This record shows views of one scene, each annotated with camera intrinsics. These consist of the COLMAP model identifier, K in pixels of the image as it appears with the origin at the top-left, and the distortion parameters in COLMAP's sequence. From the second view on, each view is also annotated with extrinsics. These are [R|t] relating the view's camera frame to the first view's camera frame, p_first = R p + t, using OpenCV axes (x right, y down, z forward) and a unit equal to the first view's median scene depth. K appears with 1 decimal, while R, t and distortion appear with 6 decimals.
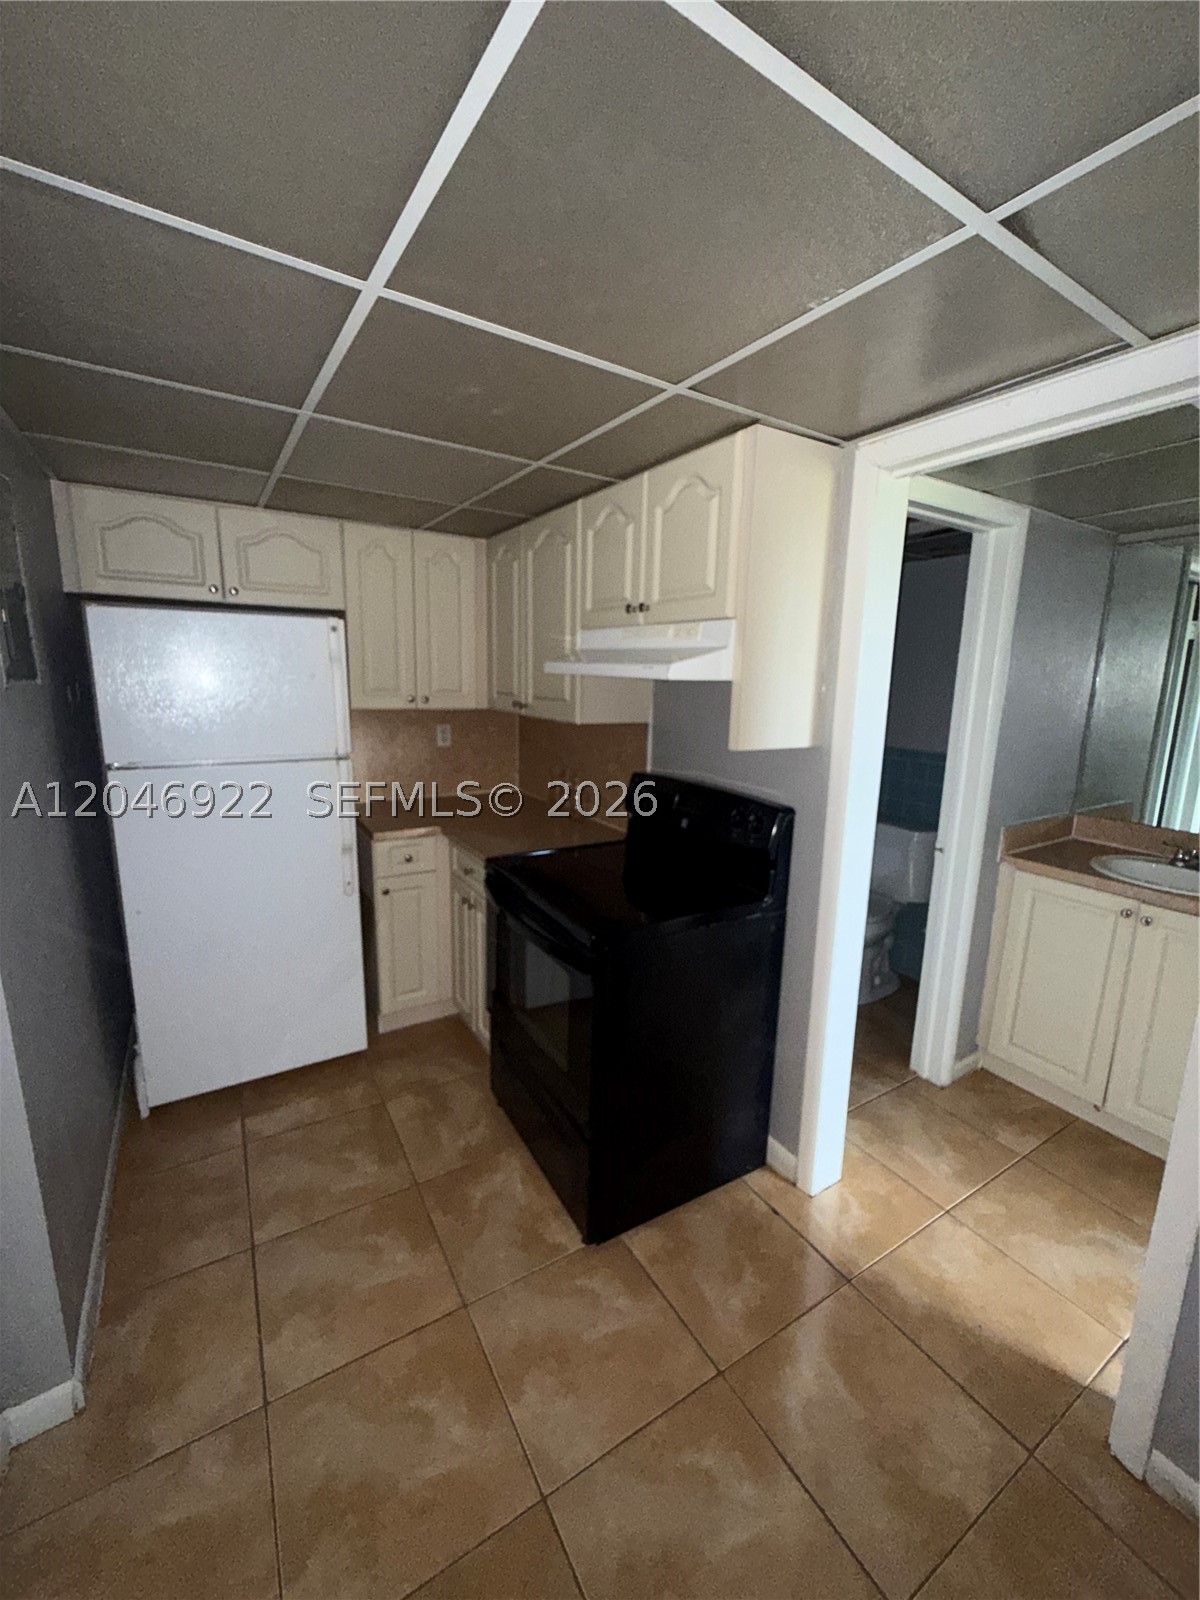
lens RADIAL K [[640.2, 0, 596.7], [0, 640.2, 805.4], [0, 0, 1]] dist [-0.003699, 0.000646]
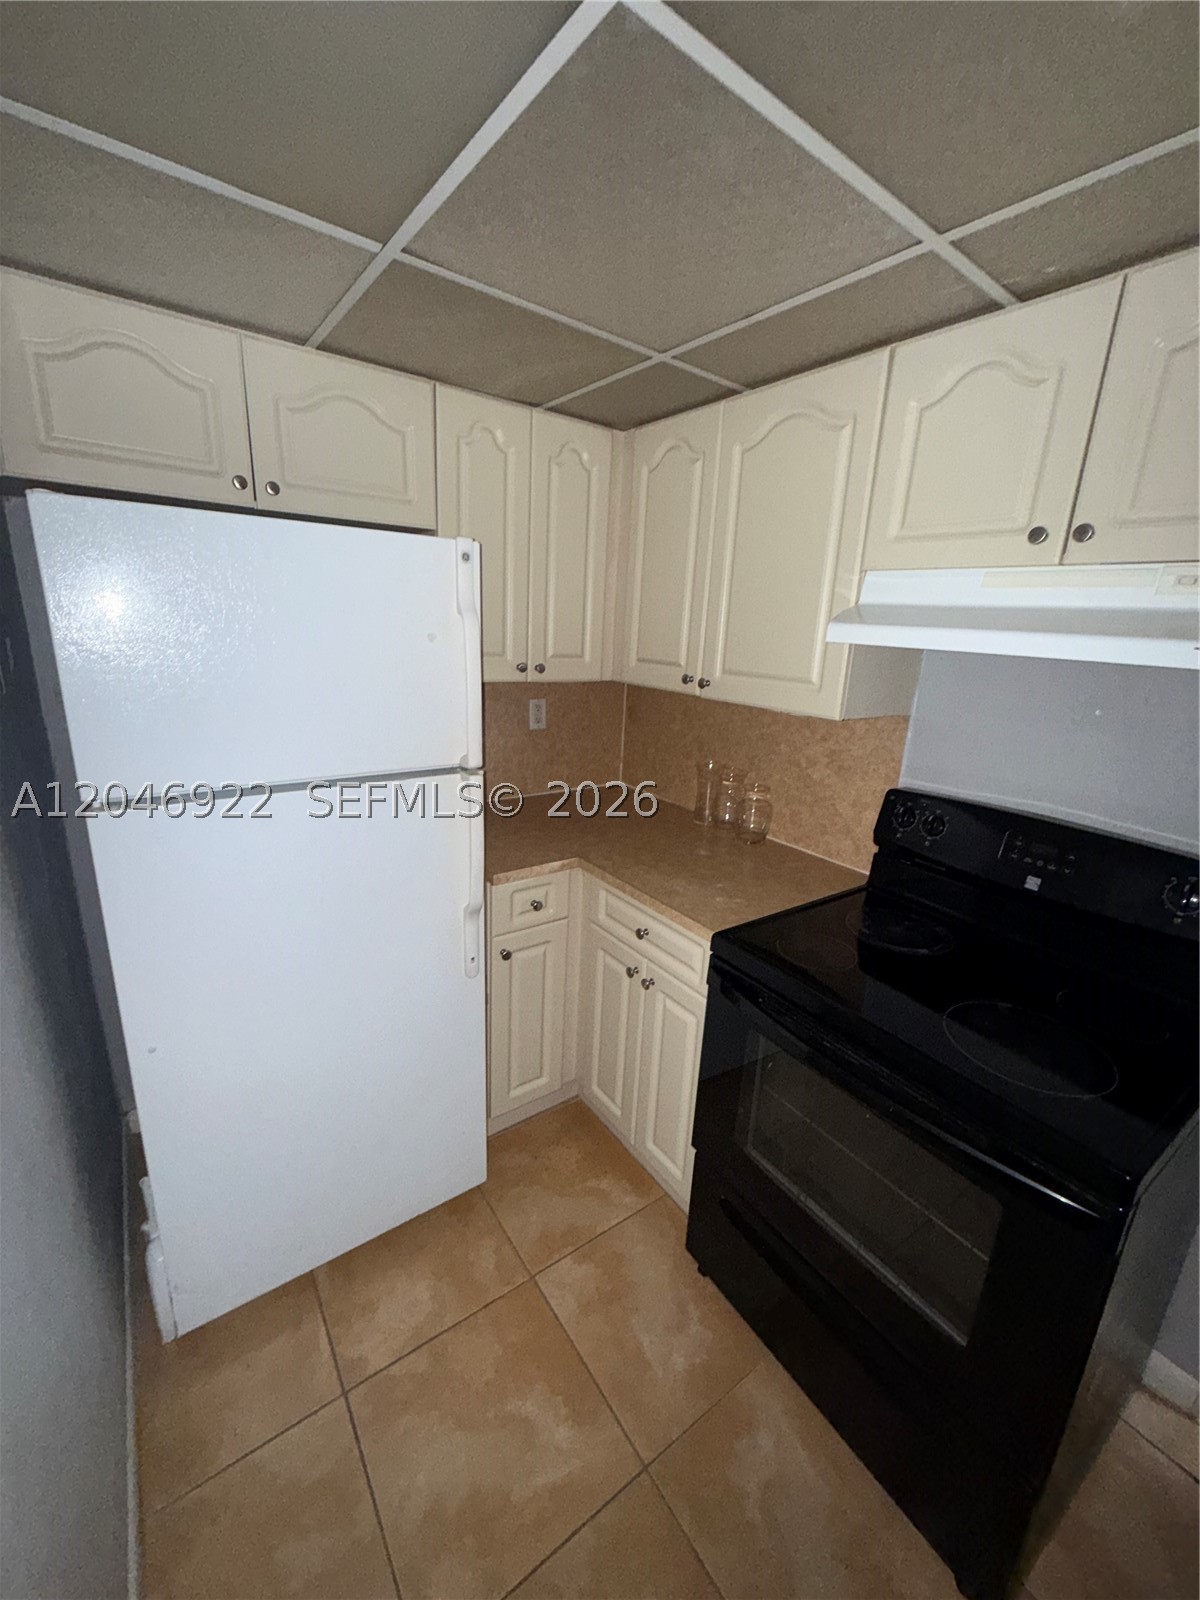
lens RADIAL K [[640.2, 0, 602.5], [0, 640.2, 806.9], [0, 0, 1]] dist [-0.003699, 0.000646]
pose [[0.996959, 0.001032, 0.077916, -0.330447], [-0.007206, 0.996848, 0.079003, -0.092617], [-0.077589, -0.079324, 0.993825, 0.382113]]
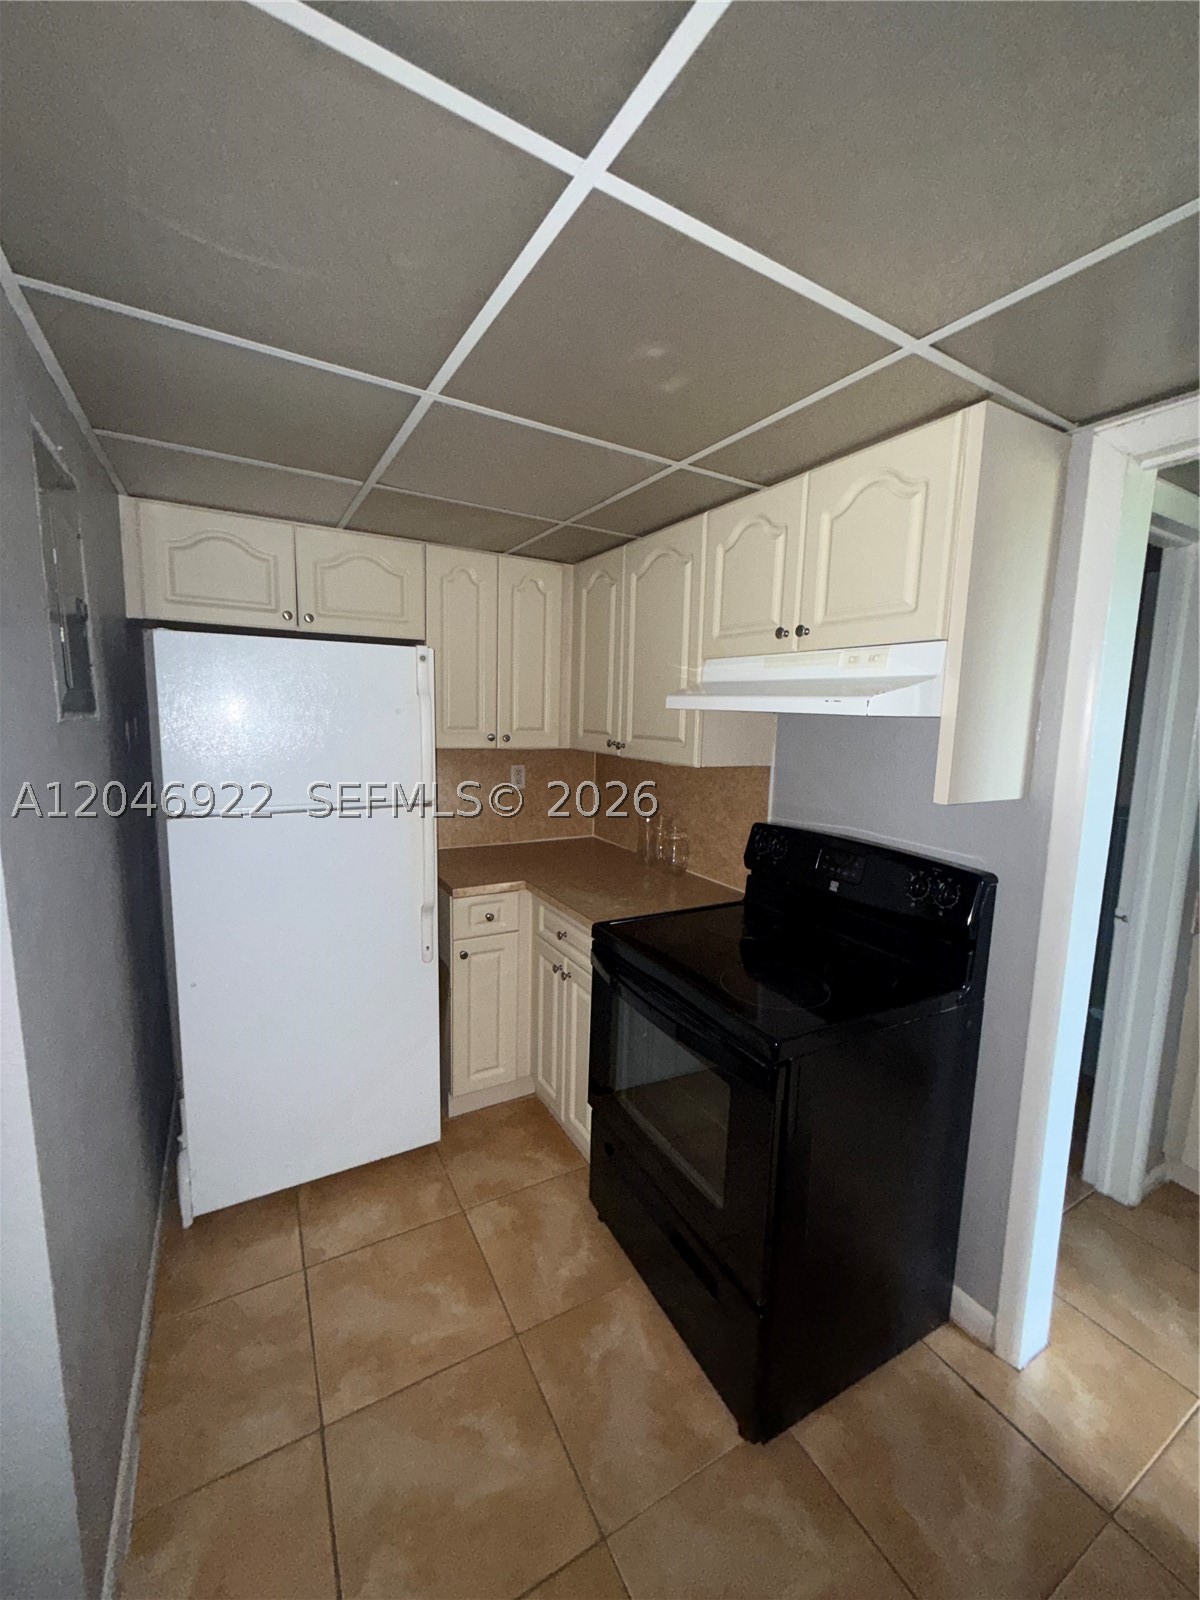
lens RADIAL K [[640.2, 0, 600.3], [0, 640.2, 806.0], [0, 0, 1]] dist [-0.003699, 0.000646]
pose [[0.999361, 0.007529, -0.034955, -0.134191], [-0.009548, 0.998274, -0.057943, -0.024457], [0.034458, 0.058240, 0.997708, 0.141062]]
